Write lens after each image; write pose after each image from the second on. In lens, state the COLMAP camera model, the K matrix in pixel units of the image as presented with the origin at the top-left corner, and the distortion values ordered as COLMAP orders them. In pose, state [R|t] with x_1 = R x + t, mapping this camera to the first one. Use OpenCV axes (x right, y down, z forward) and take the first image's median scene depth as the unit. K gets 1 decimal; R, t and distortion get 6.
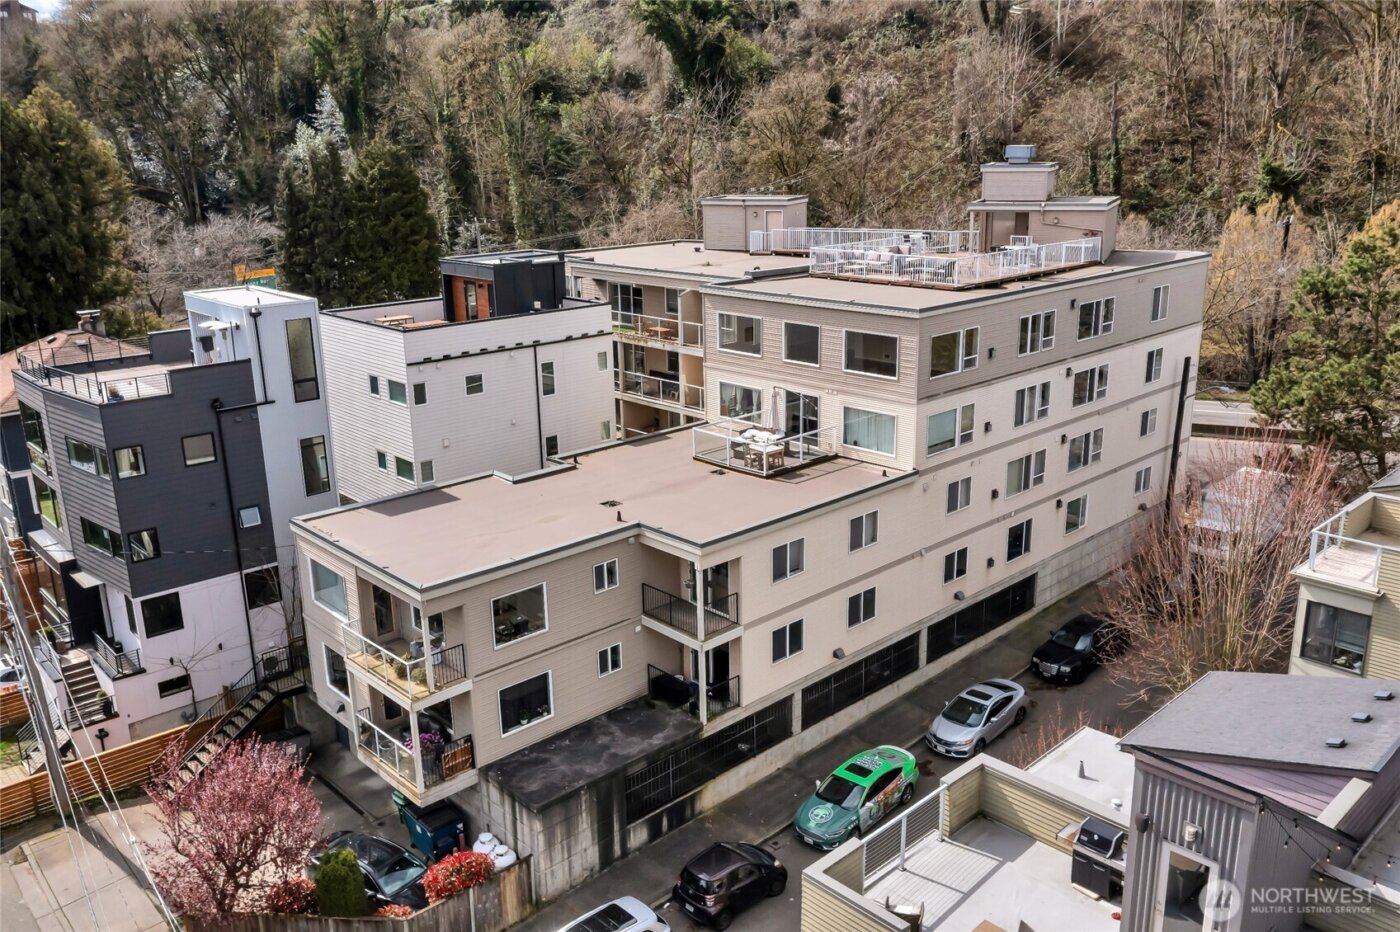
lens RADIAL K [[1125.0, 0, 698.8], [0, 1125.0, 467.4], [0, 0, 1]] dist [0.001843, 0.006799]
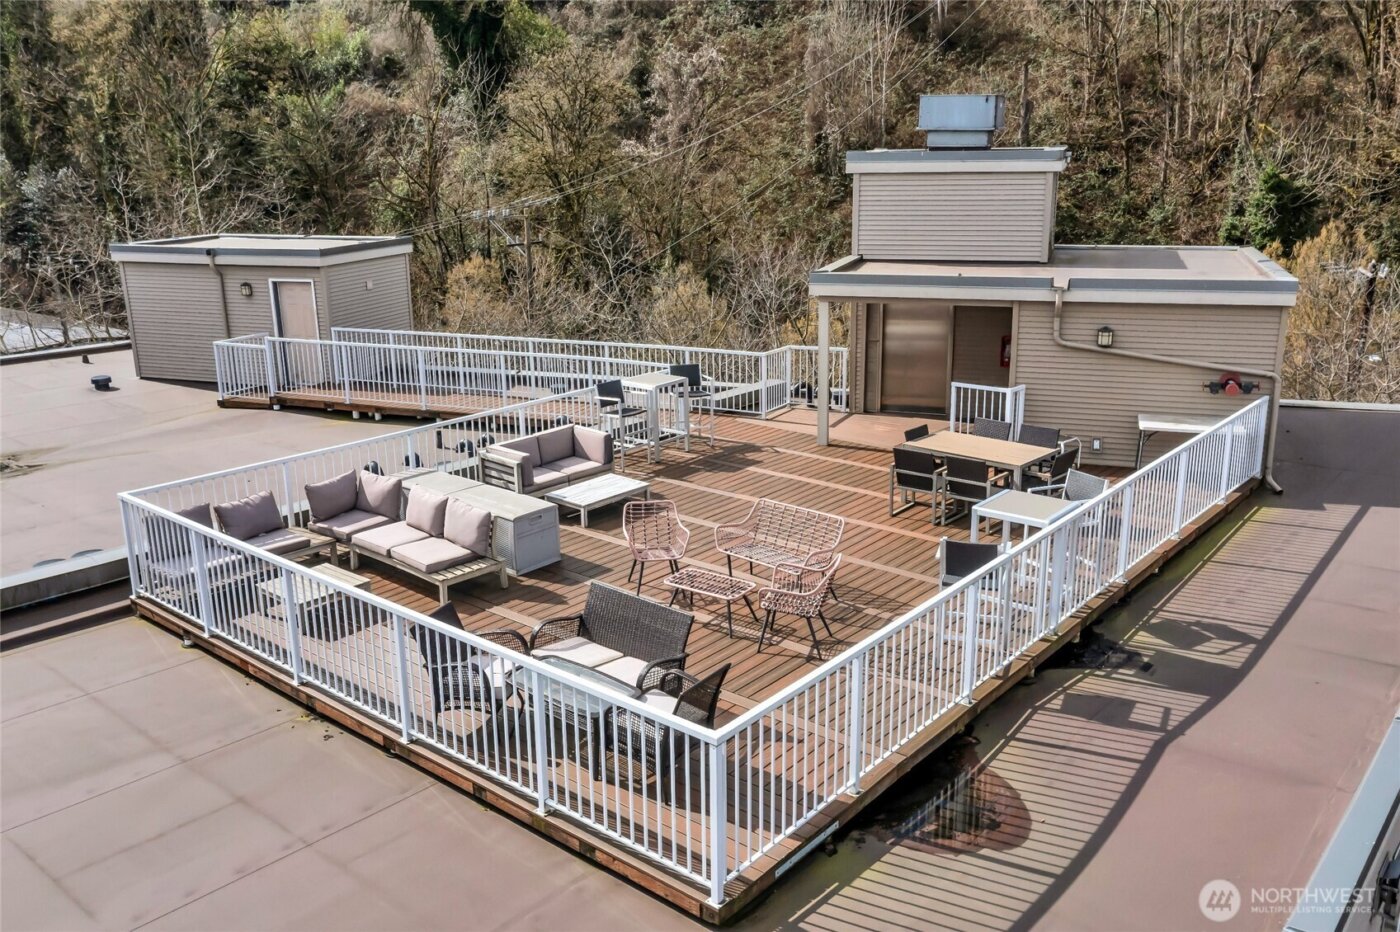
lens RADIAL K [[1125.0, 0, 700.8], [0, 1125.0, 466.6], [0, 0, 1]] dist [0.001843, 0.006799]
pose [[0.993323, -0.024981, 0.112631, 0.070285], [0.026796, 0.999534, -0.014630, -0.071865], [-0.112213, 0.017551, 0.993529, 0.282158]]
